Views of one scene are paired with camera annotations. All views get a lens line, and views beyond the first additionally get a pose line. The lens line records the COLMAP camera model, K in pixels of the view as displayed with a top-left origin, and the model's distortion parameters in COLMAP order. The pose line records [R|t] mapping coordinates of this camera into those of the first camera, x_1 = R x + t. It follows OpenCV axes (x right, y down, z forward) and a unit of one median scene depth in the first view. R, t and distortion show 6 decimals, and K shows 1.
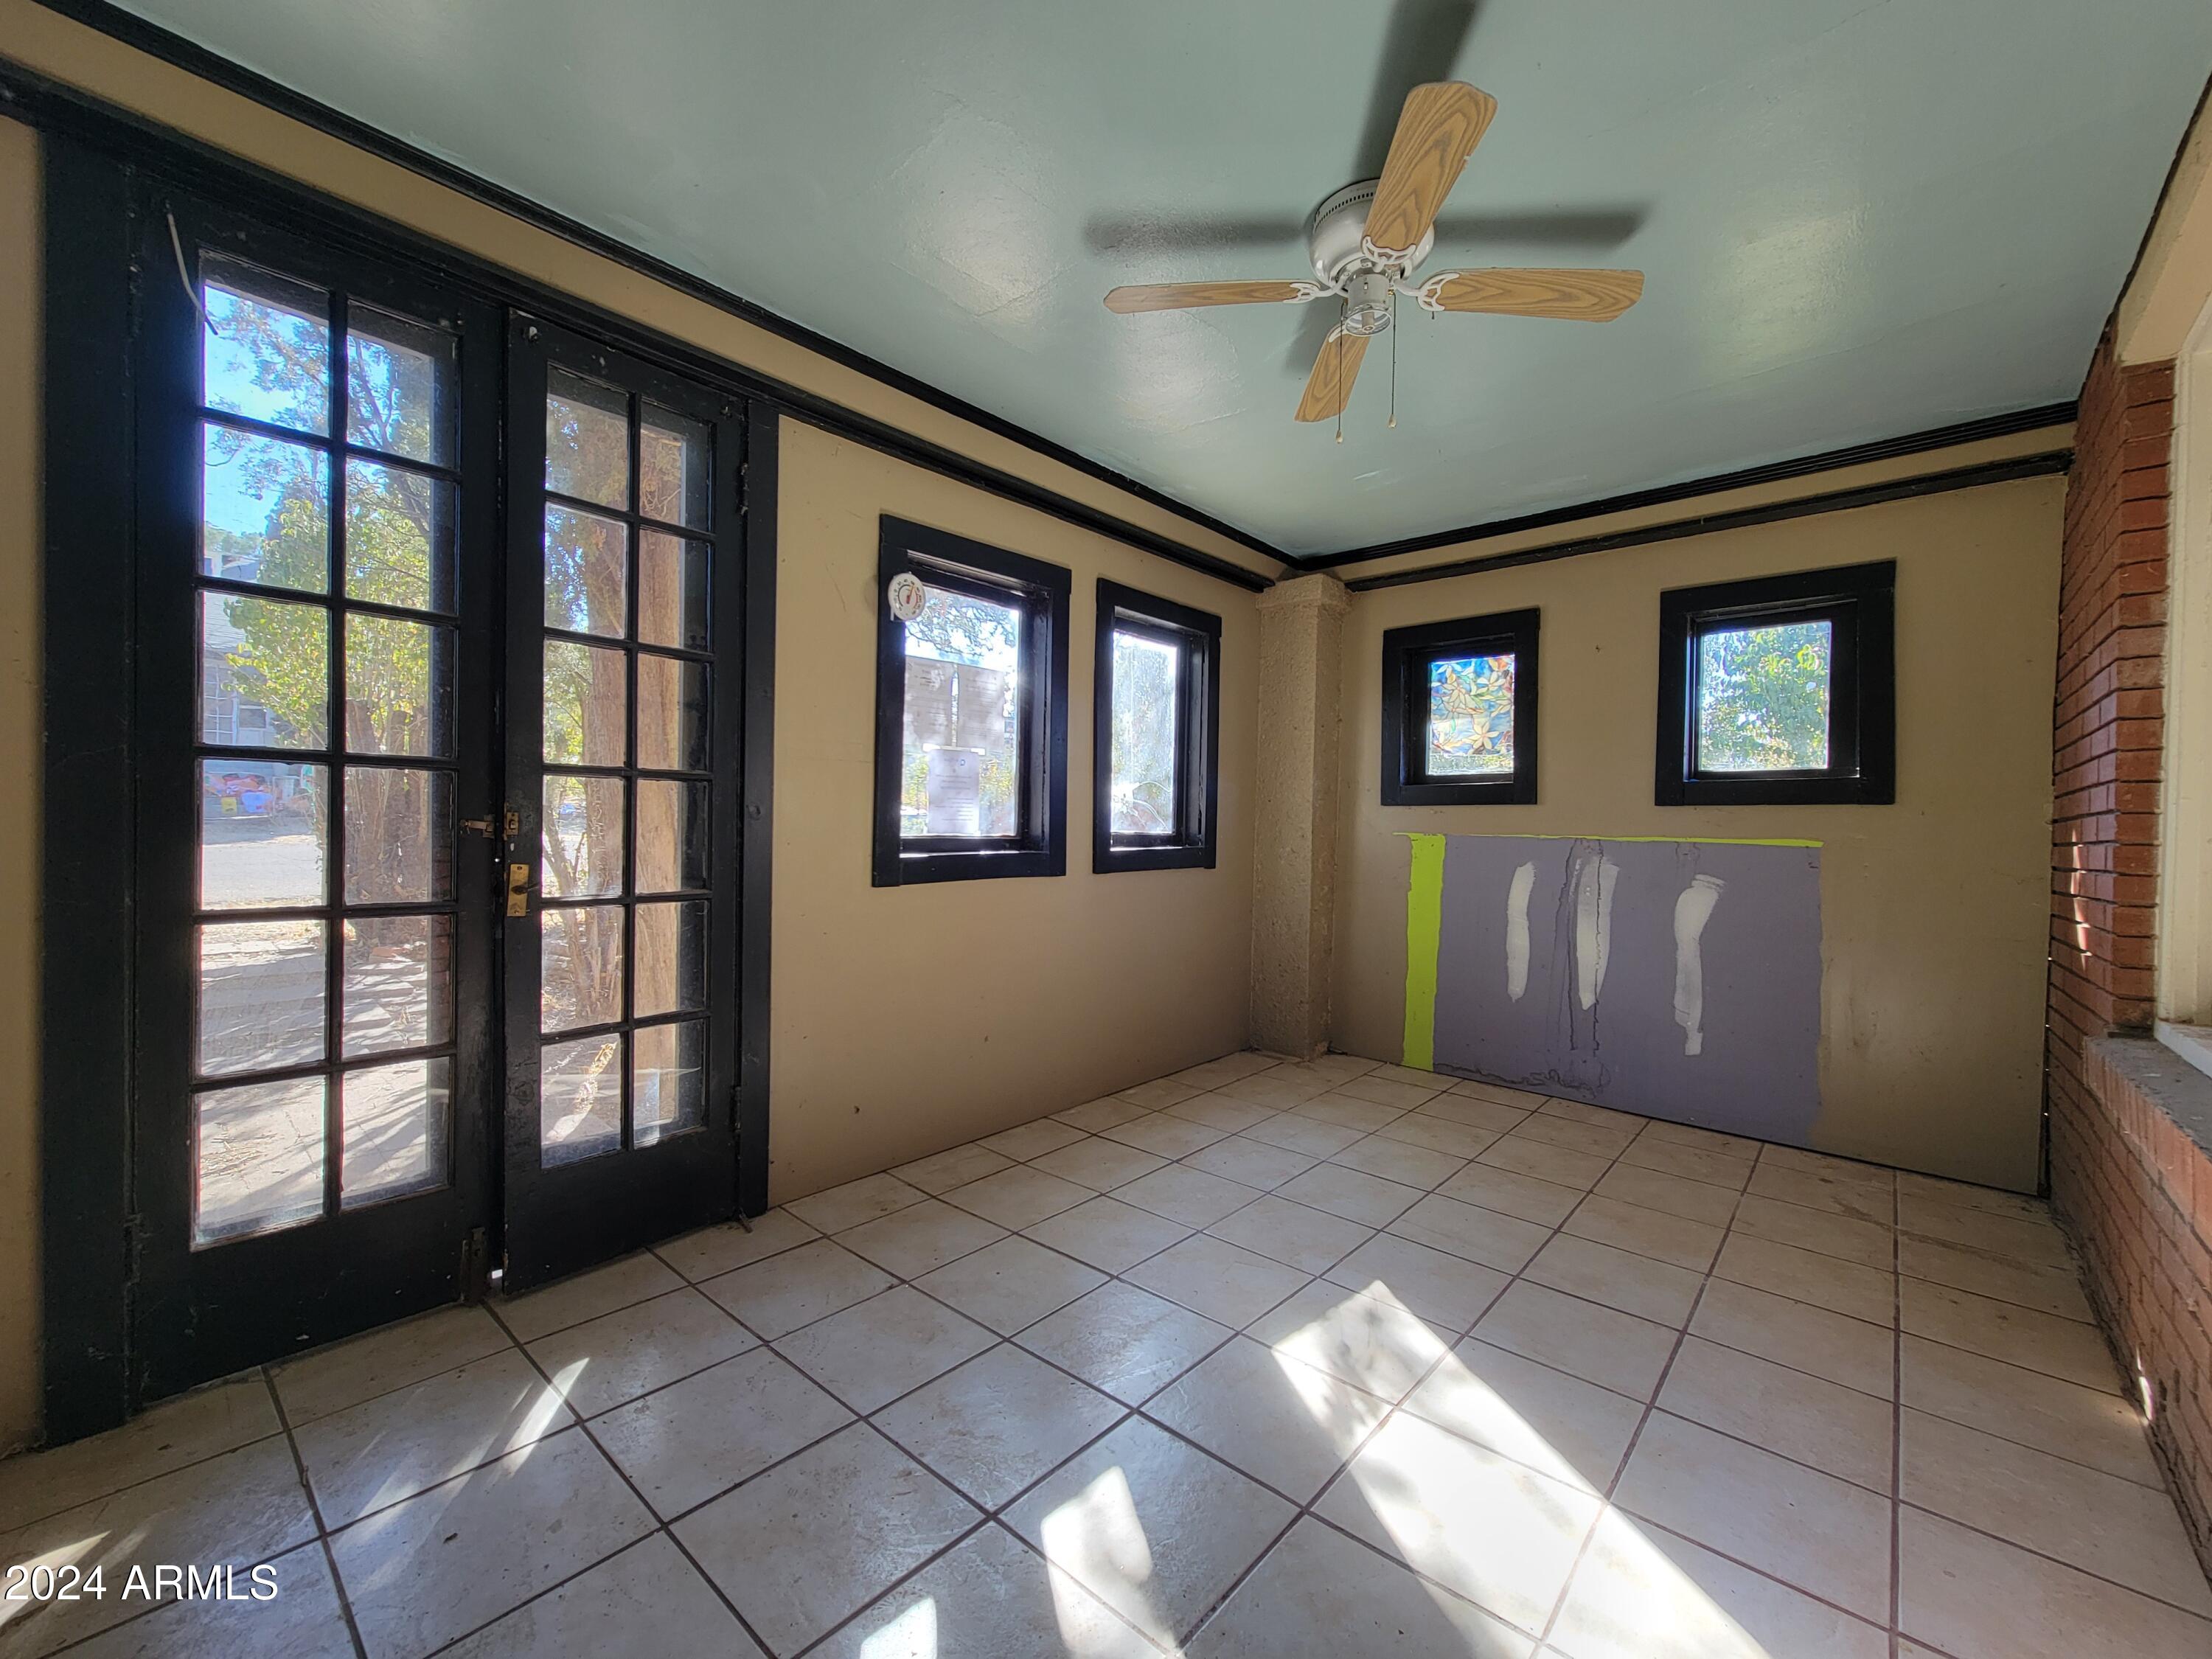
lens RADIAL K [[898.0, 0, 1106.0], [0, 898.0, 826.1], [0, 0, 1]] dist [-0.002899, 0.000419]
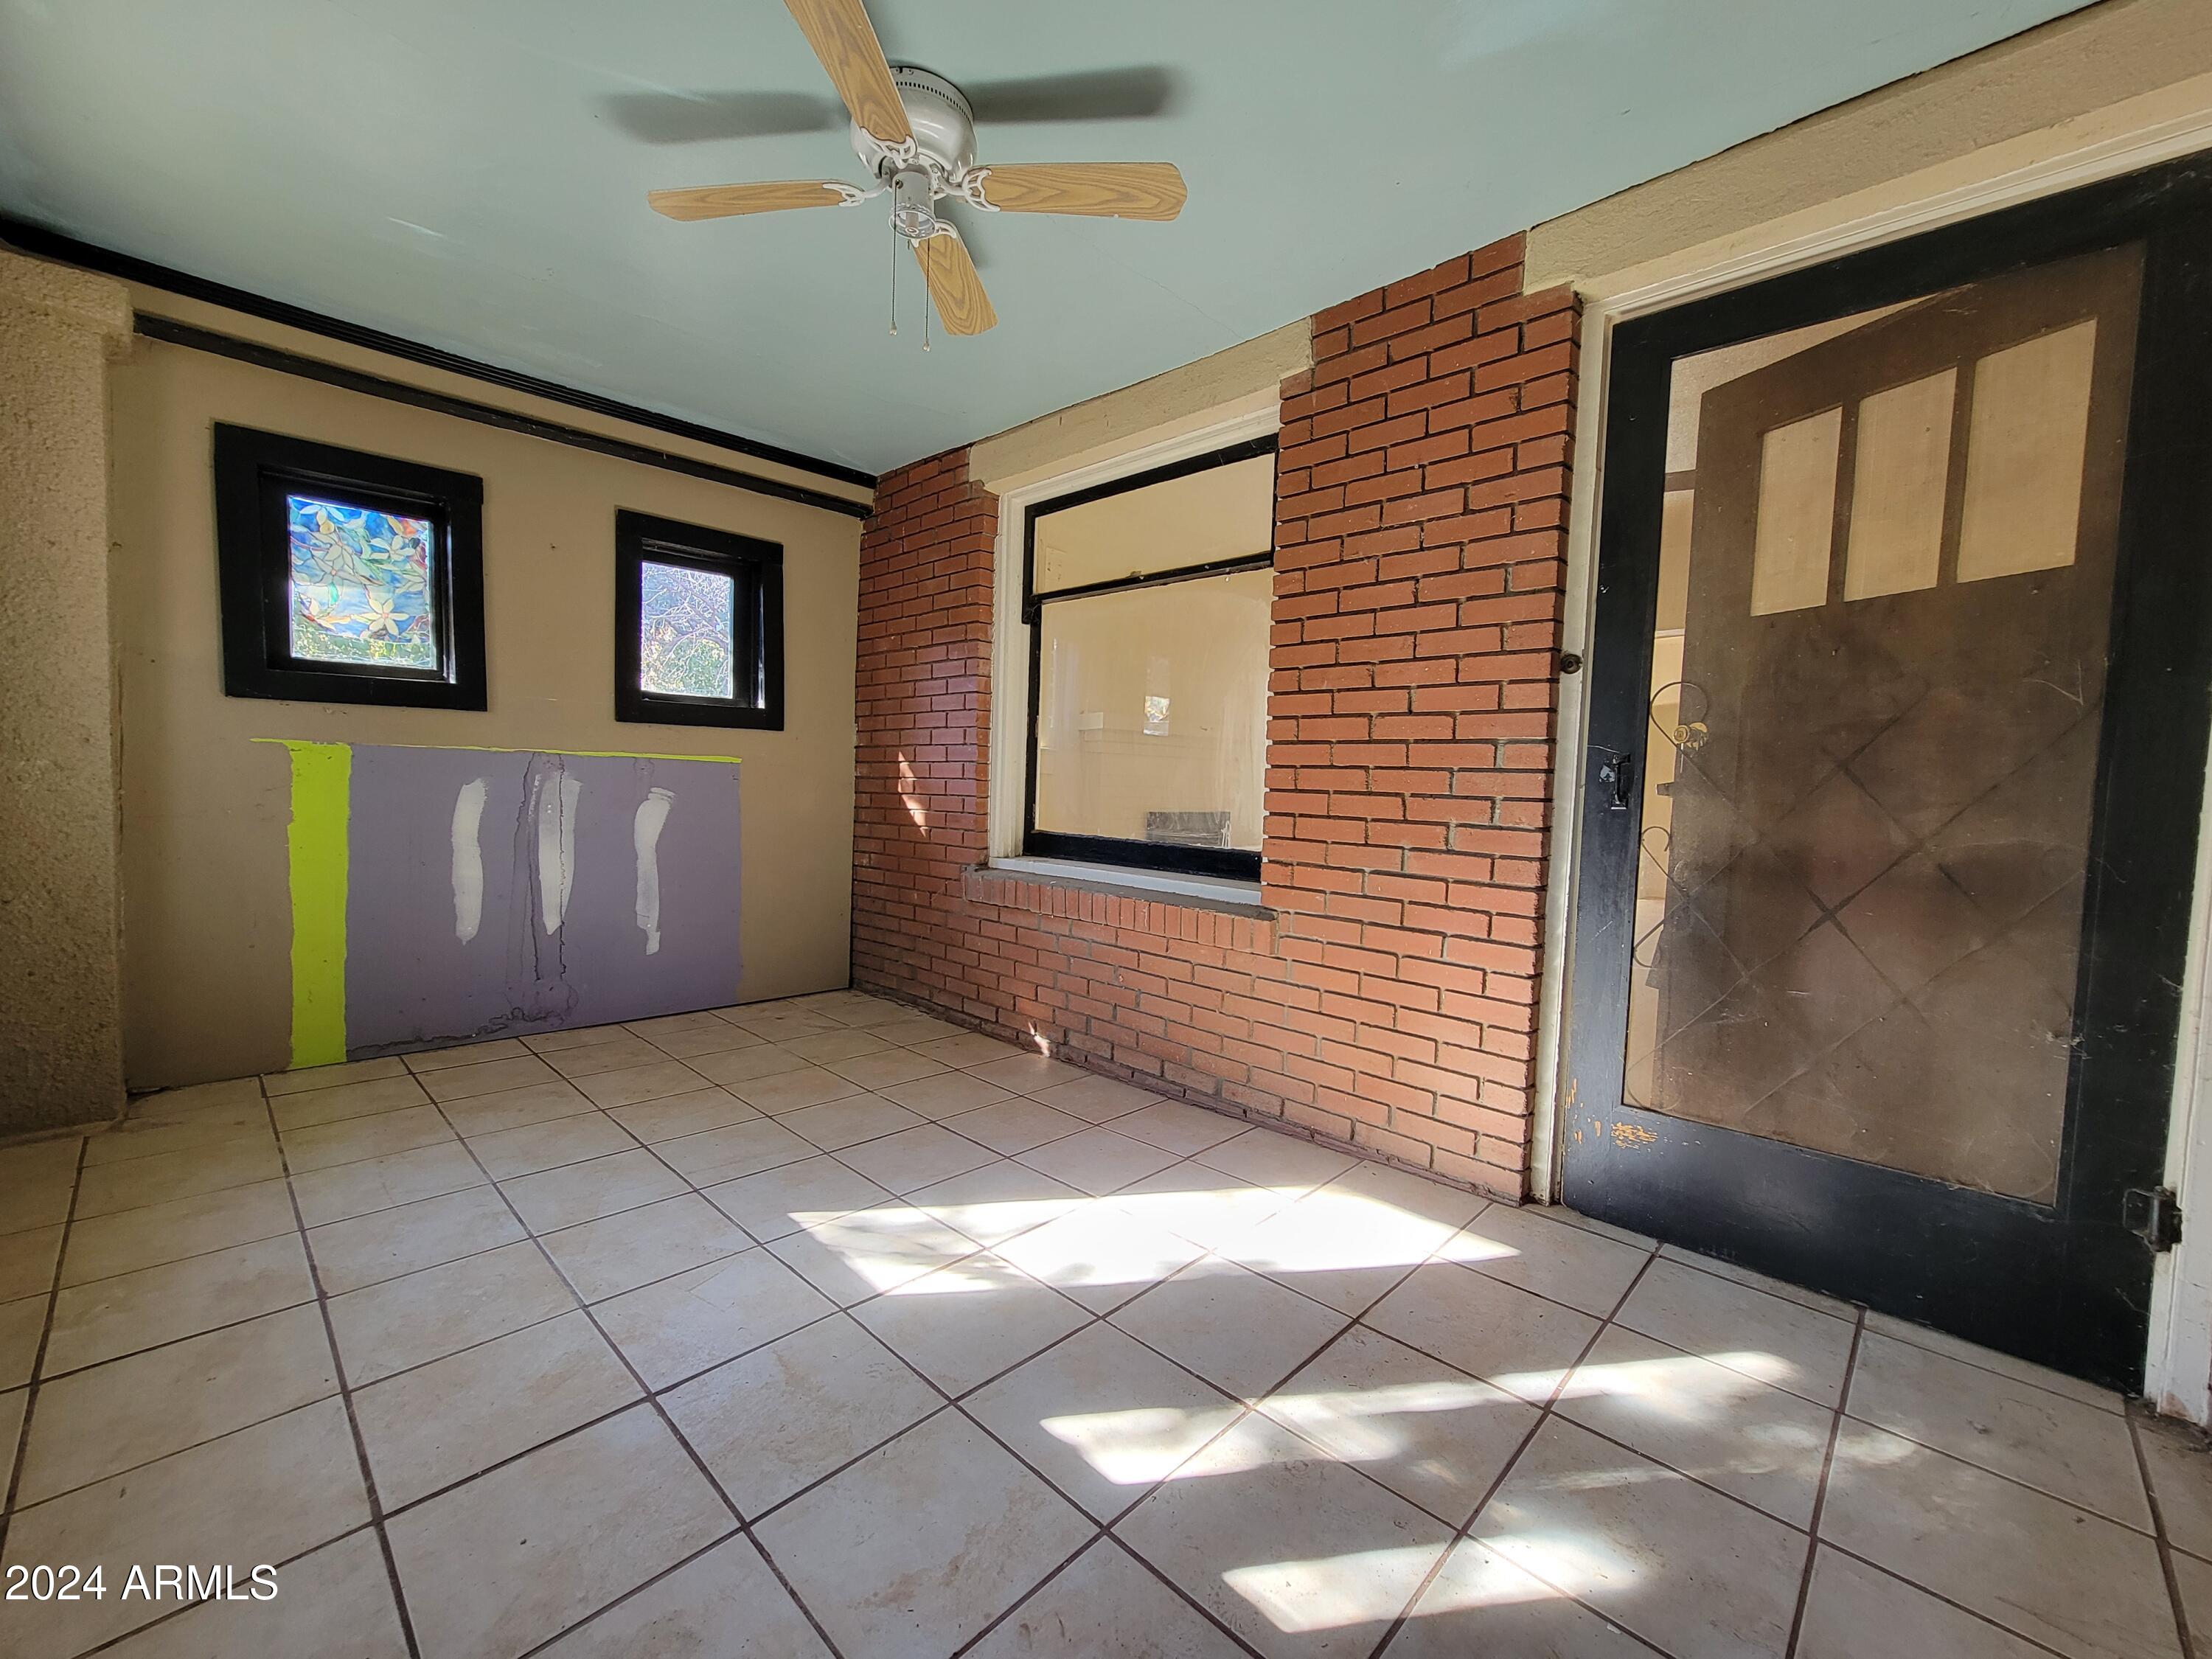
lens RADIAL K [[898.0, 0, 1106.0], [0, 898.0, 826.1], [0, 0, 1]] dist [-0.002899, 0.000419]
pose [[0.050353, -0.069371, 0.996319, -0.378762], [-0.030925, 0.996998, 0.070981, 0.006303], [-0.998253, -0.034385, 0.048057, 0.386917]]
